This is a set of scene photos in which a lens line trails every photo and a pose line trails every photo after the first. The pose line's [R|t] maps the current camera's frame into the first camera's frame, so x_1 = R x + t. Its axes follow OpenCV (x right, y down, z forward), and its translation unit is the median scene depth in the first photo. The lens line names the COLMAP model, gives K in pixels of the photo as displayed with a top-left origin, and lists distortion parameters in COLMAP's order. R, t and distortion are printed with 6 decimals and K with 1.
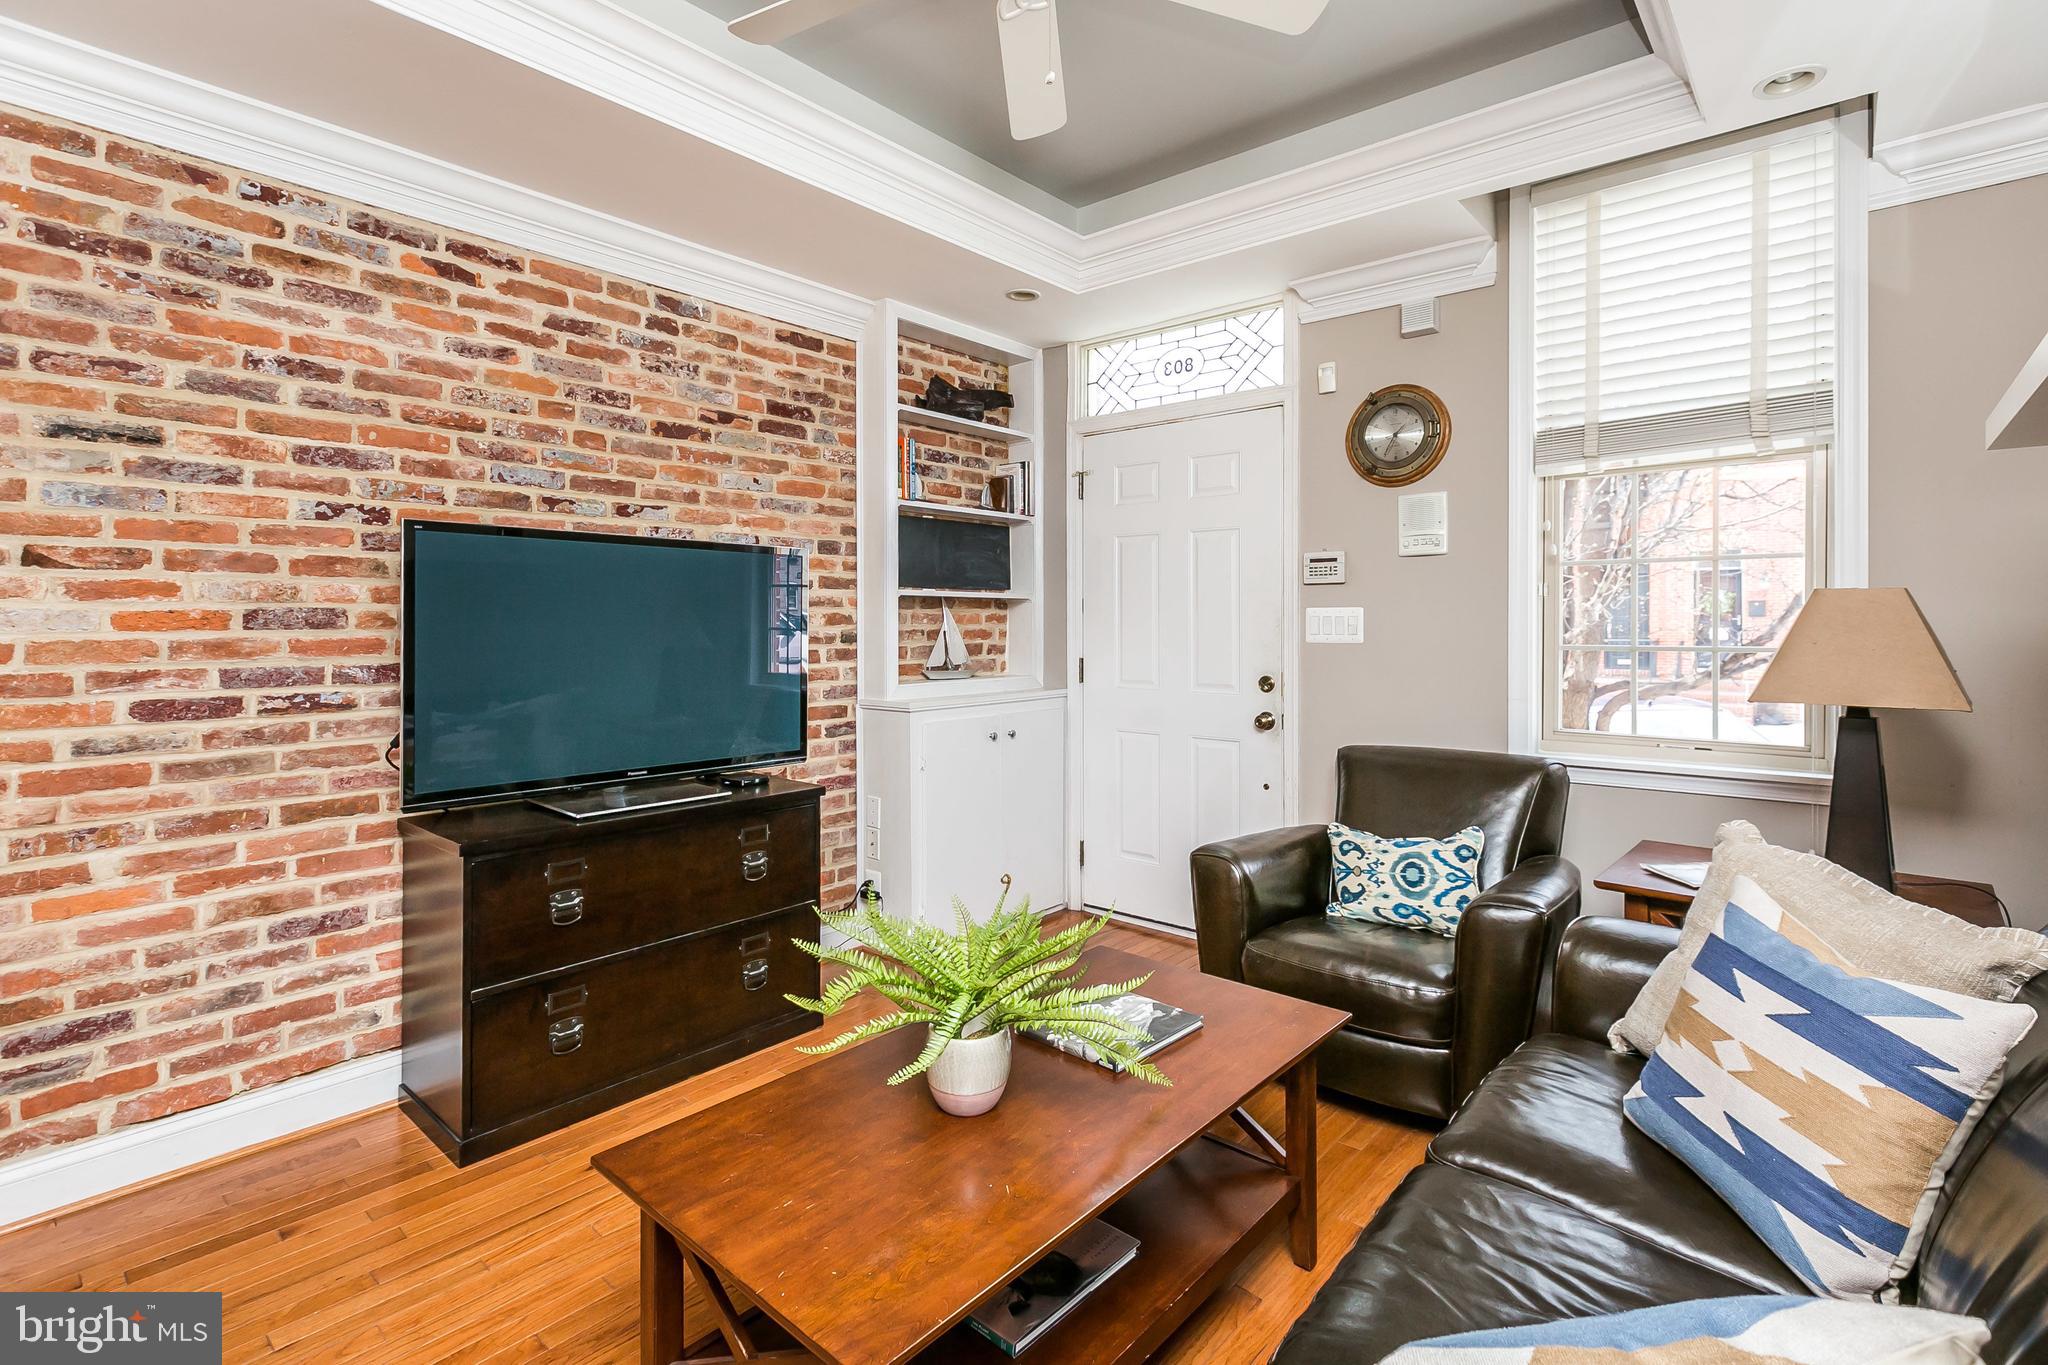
lens RADIAL K [[939.9, 0, 991.4], [0, 939.9, 626.6], [0, 0, 1]] dist [-0.001194, -0.001247]
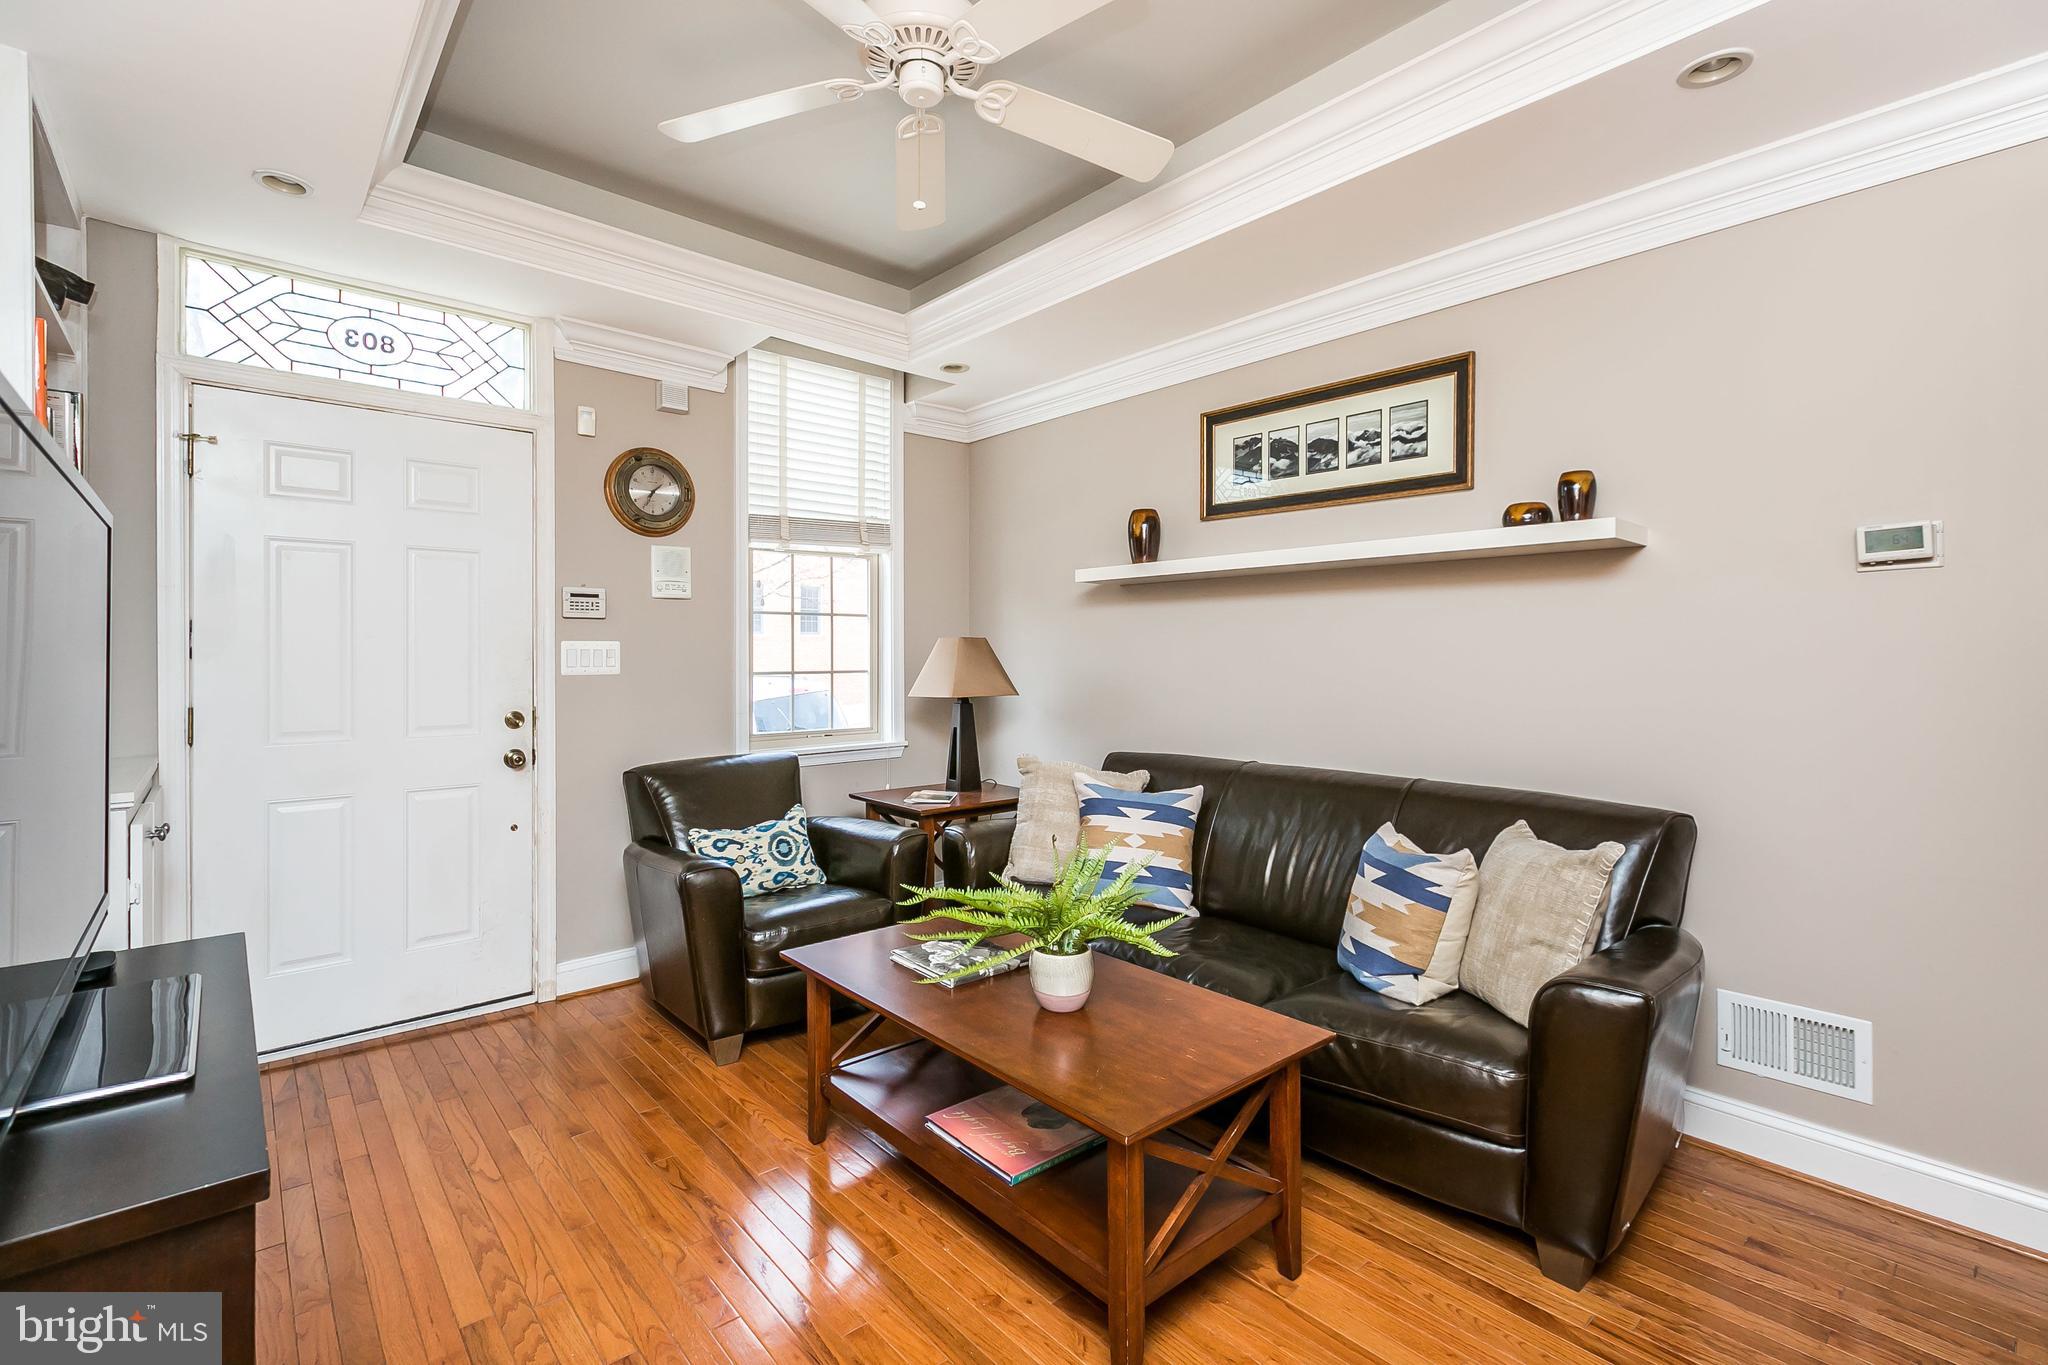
lens RADIAL K [[939.9, 0, 1007.0], [0, 939.9, 668.7], [0, 0, 1]] dist [-0.001194, -0.001247]
pose [[0.132647, -0.013658, 0.991069, -0.584361], [0.004520, 0.999903, 0.013175, -0.001253], [-0.991153, 0.002732, 0.132696, 0.376181]]
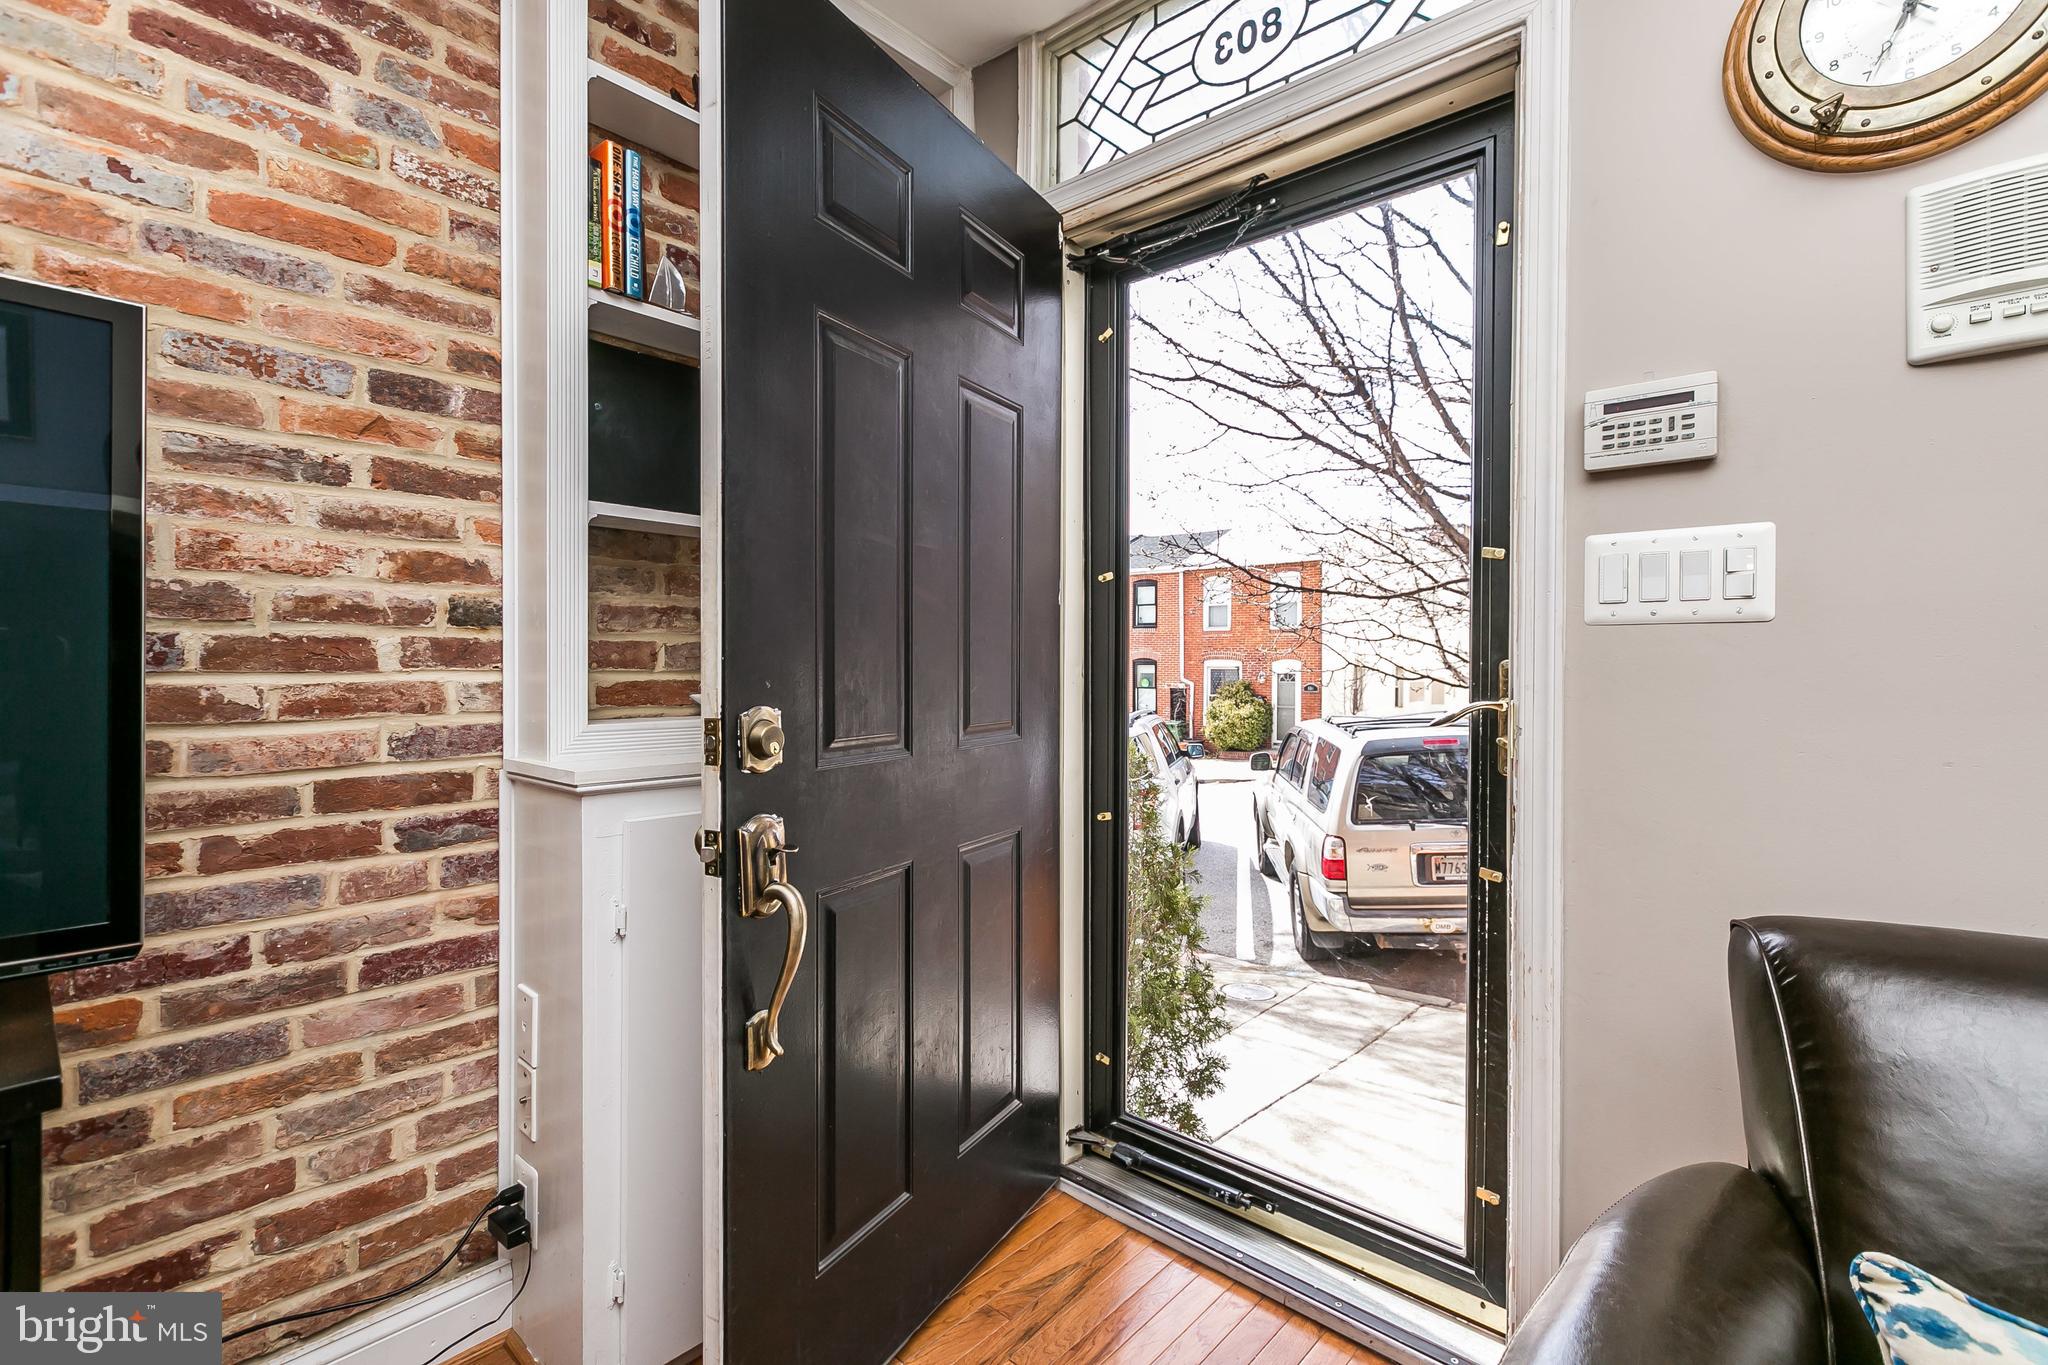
lens RADIAL K [[939.9, 0, 1004.7], [0, 939.9, 674.5], [0, 0, 1]] dist [-0.001194, -0.001247]
pose [[0.999973, 0.005720, -0.004706, 0.091862], [-0.005702, 0.999977, 0.003790, 0.036786], [0.004727, -0.003763, 0.999982, 0.587197]]
